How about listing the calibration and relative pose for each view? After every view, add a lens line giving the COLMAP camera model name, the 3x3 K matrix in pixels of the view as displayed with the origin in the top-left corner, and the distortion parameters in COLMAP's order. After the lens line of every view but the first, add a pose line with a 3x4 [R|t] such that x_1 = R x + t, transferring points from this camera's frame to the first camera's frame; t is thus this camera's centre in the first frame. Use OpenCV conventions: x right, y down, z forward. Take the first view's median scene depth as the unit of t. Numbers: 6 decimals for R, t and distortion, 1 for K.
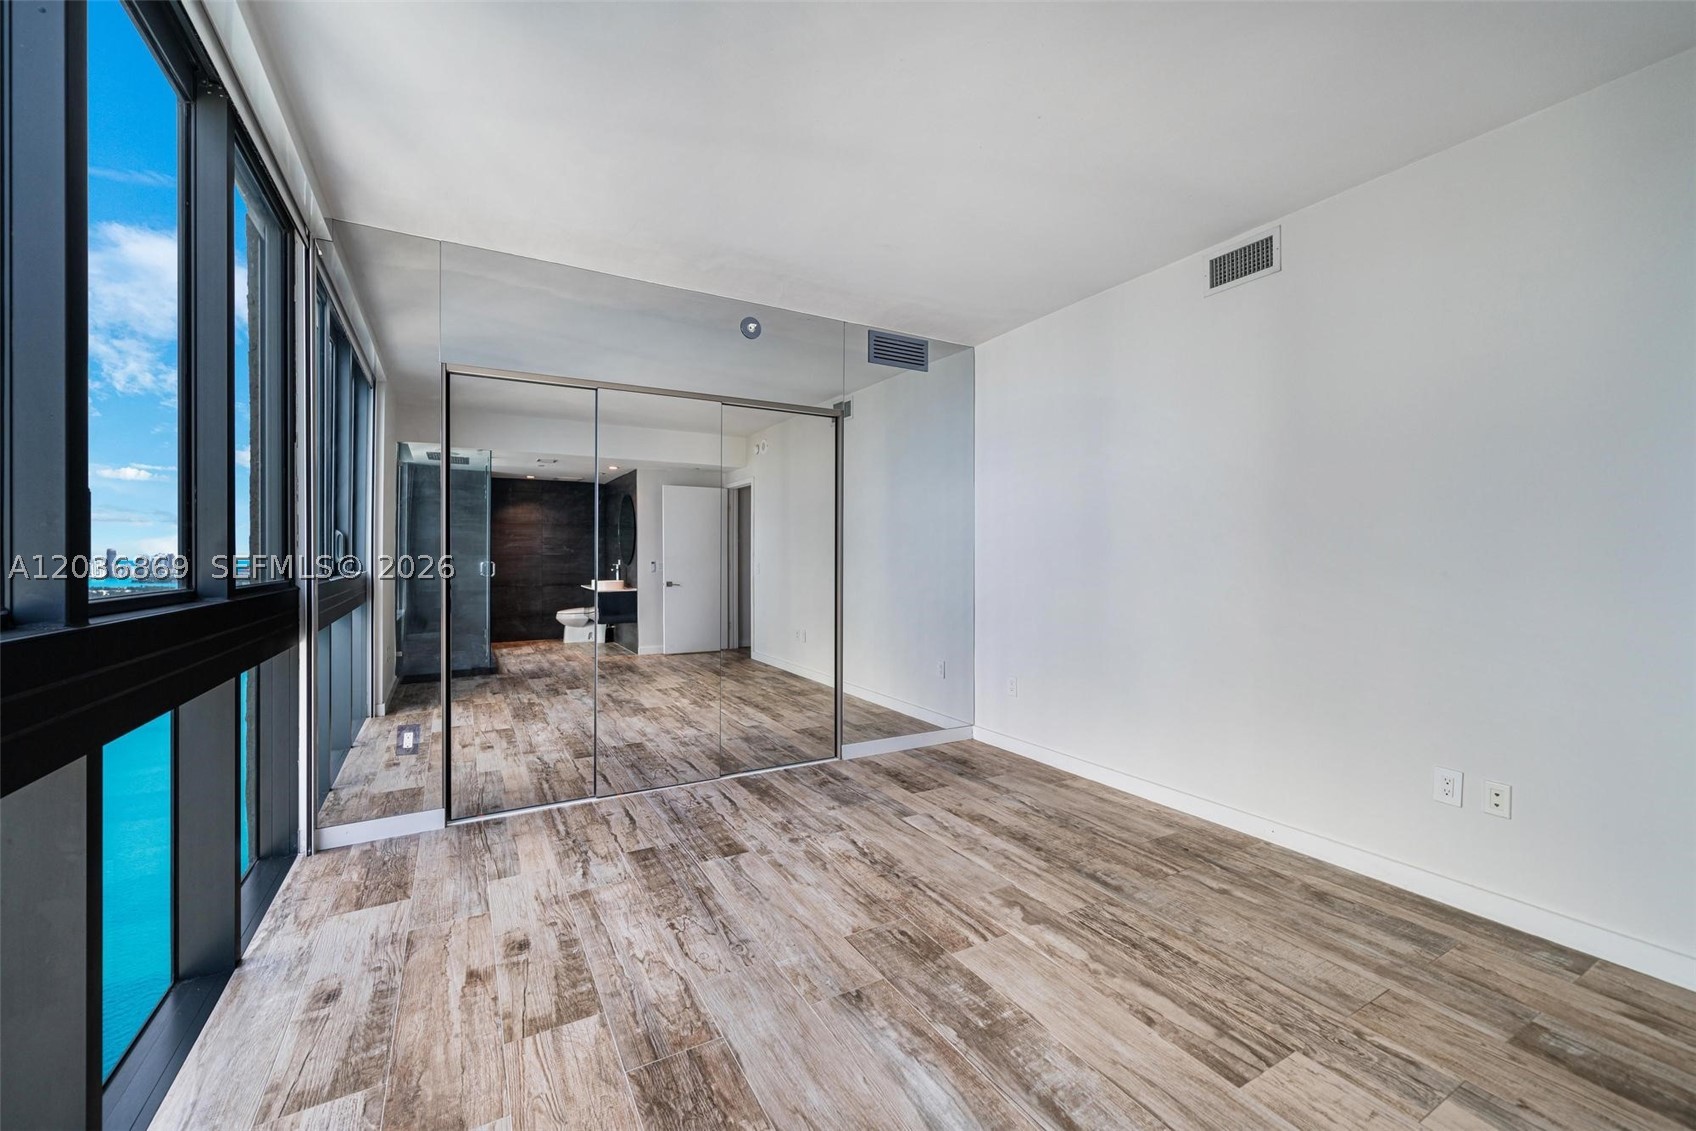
lens RADIAL K [[687.9, 0, 843.4], [0, 687.9, 548.7], [0, 0, 1]] dist [-0.000828, 0.000054]
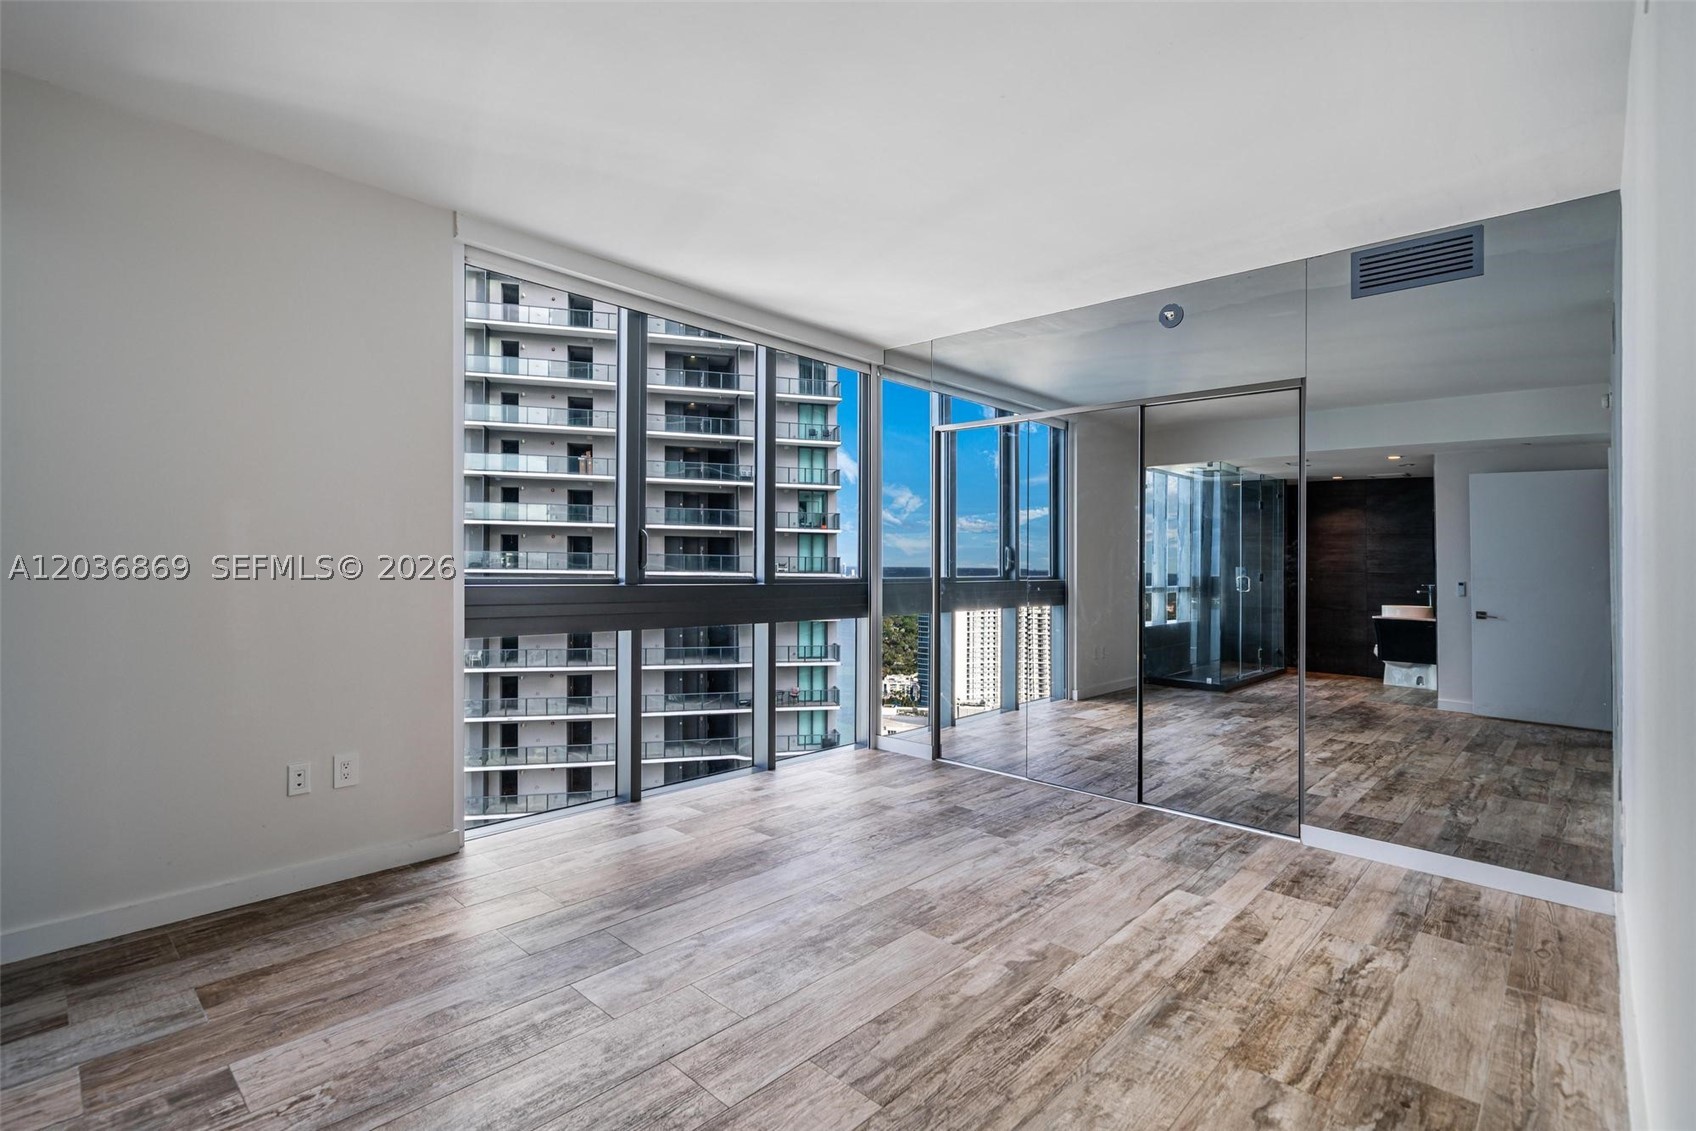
lens RADIAL K [[800.2, 0, 843.3], [0, 800.2, 559.2], [0, 0, 1]] dist [0.003165, 0.000696]
pose [[0.289987, -0.000032, -0.957030, 0.970037], [-0.006697, 0.999975, -0.002063, 0.001340], [0.957007, 0.007007, 0.289980, 0.368834]]
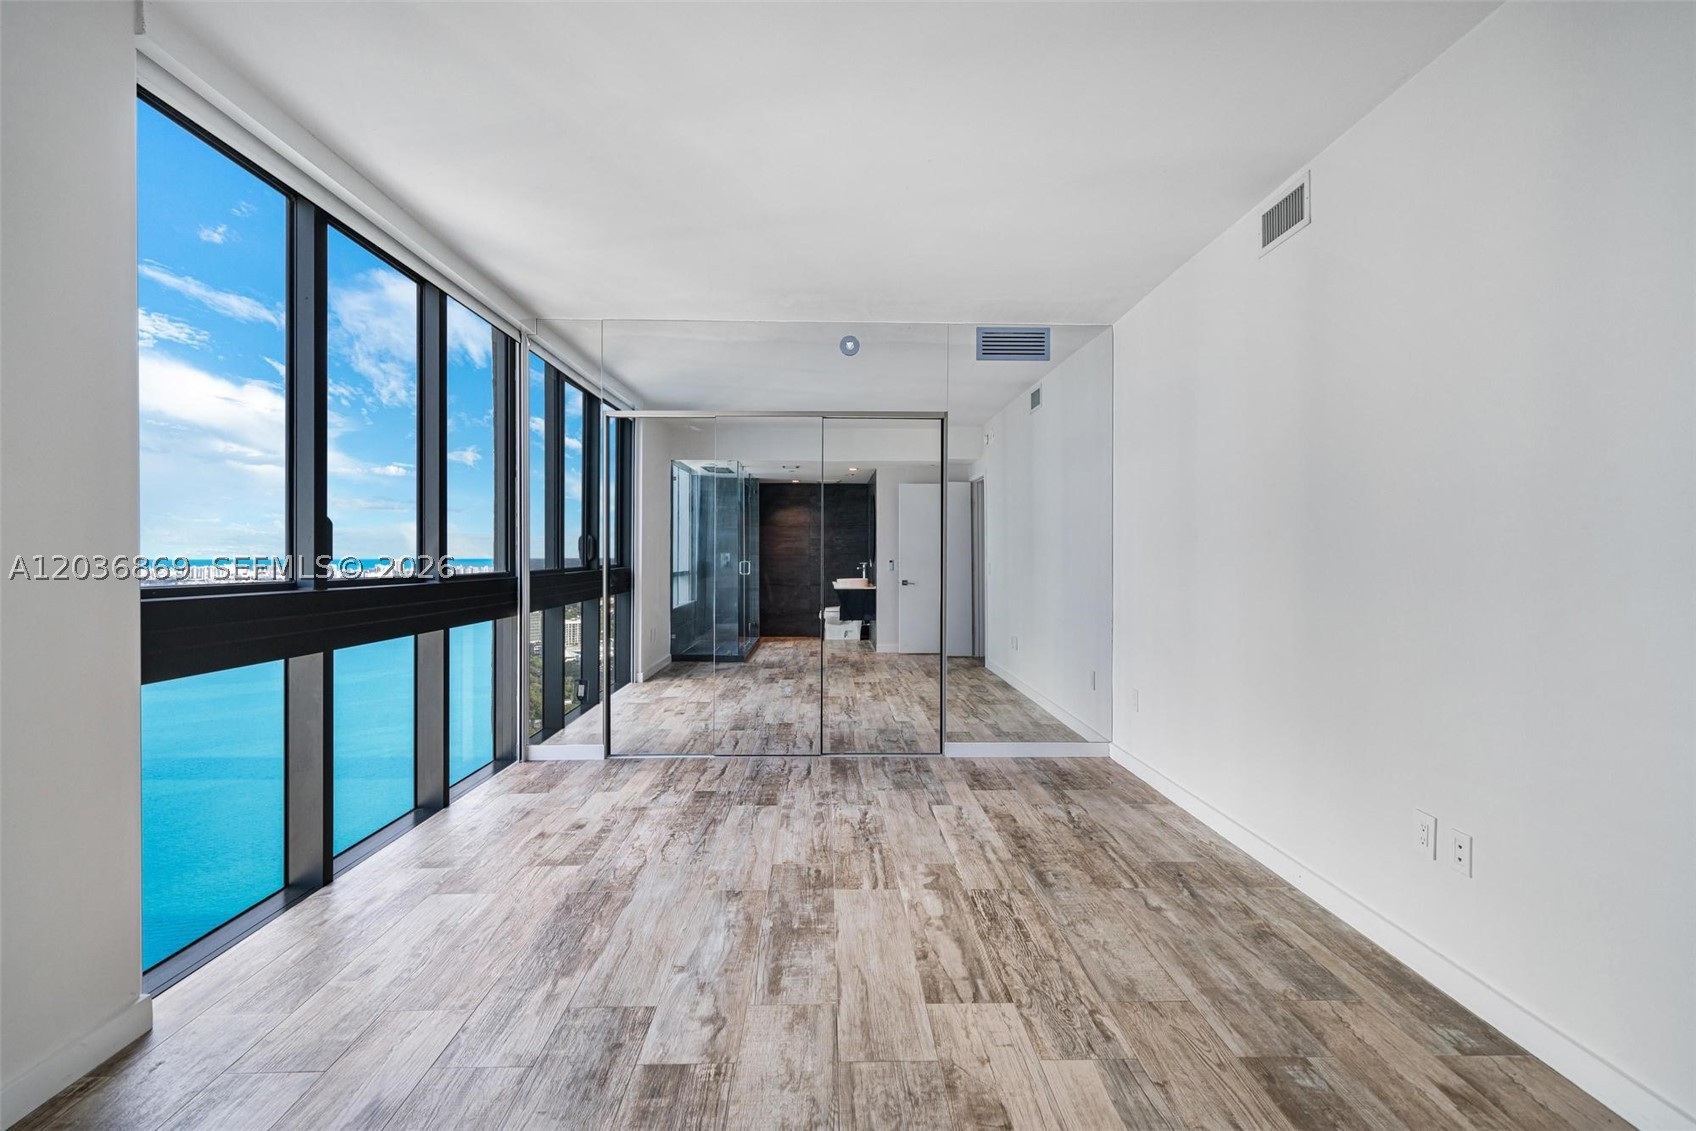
lens RADIAL K [[800.2, 0, 843.3], [0, 800.2, 559.2], [0, 0, 1]] dist [0.003165, 0.000696]
pose [[0.880059, 0.002495, -0.474857, 0.600169], [0.005063, 0.999880, 0.014636, -0.005830], [0.474837, -0.015285, 0.879941, -0.154842]]
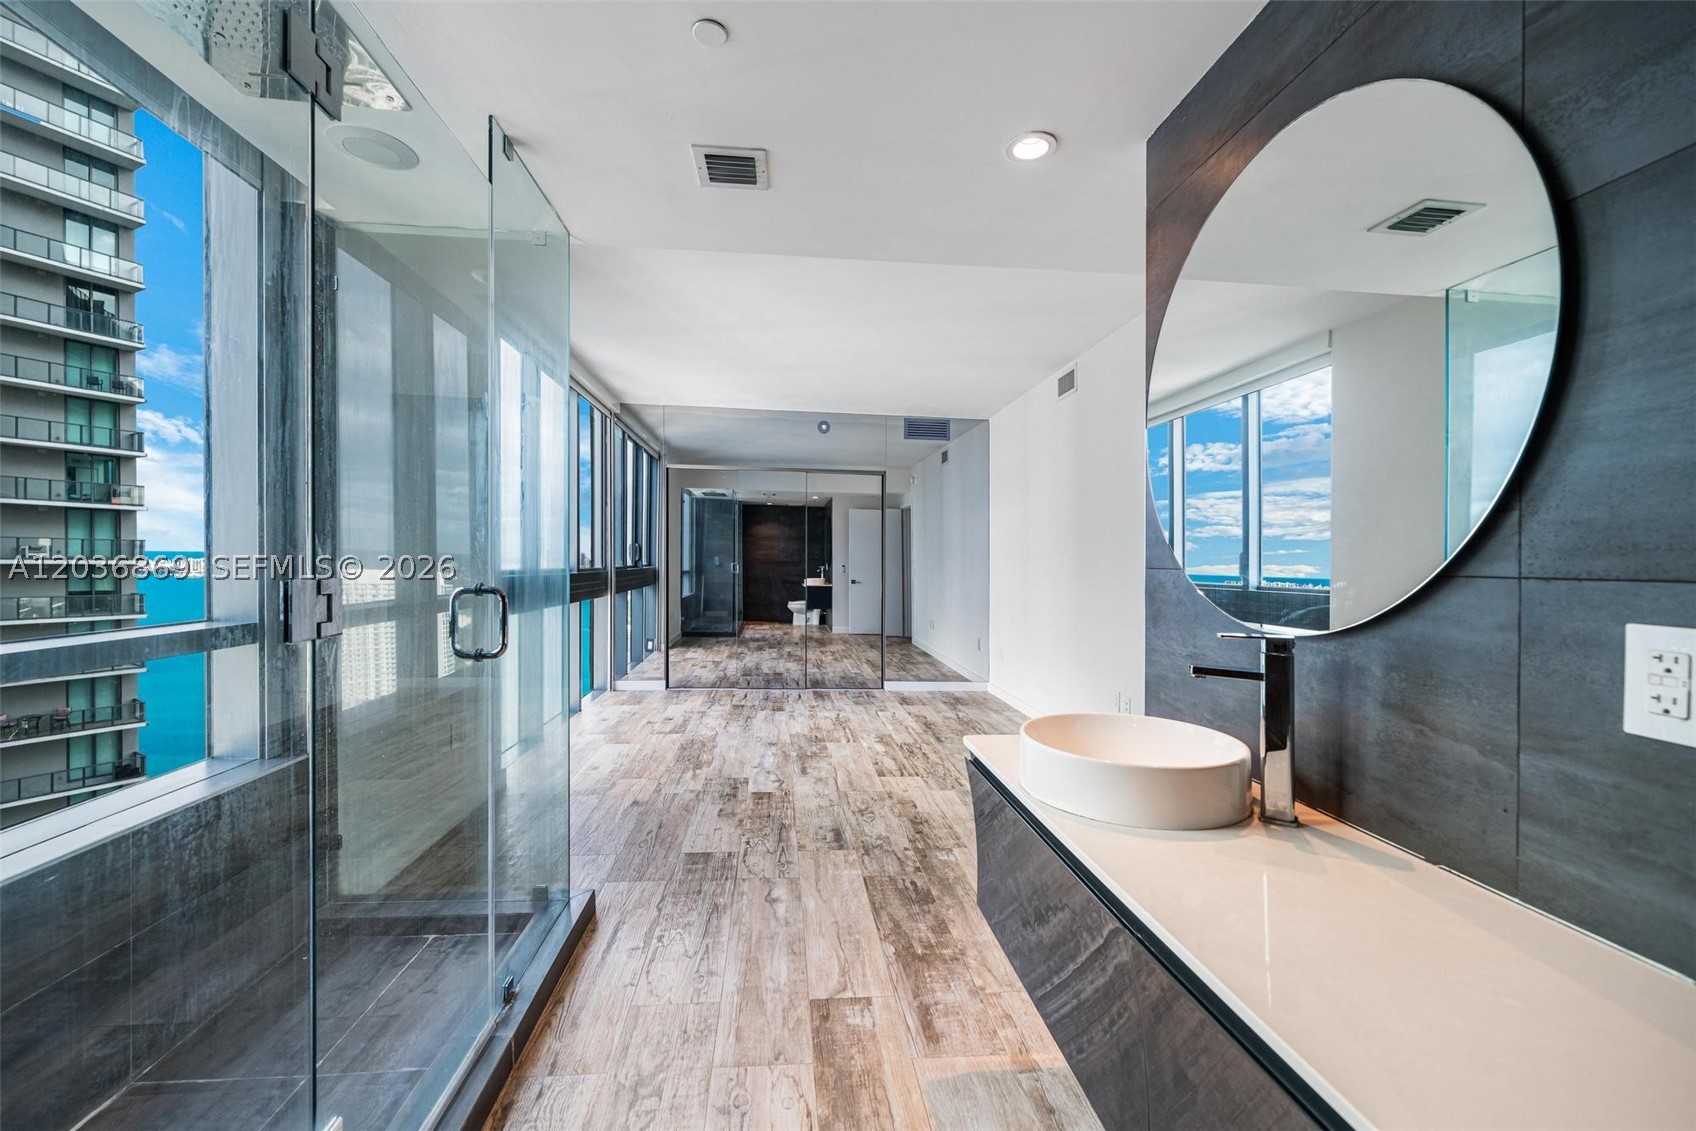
lens RADIAL K [[707.2, 0, 846.3], [0, 707.2, 550.3], [0, 0, 1]] dist [-0.001926, 0.000773]
pose [[0.914558, 0.011743, -0.404285, 0.811322], [-0.015673, 0.999857, -0.006412, -0.010984], [0.404151, 0.012200, 0.914611, -0.763802]]
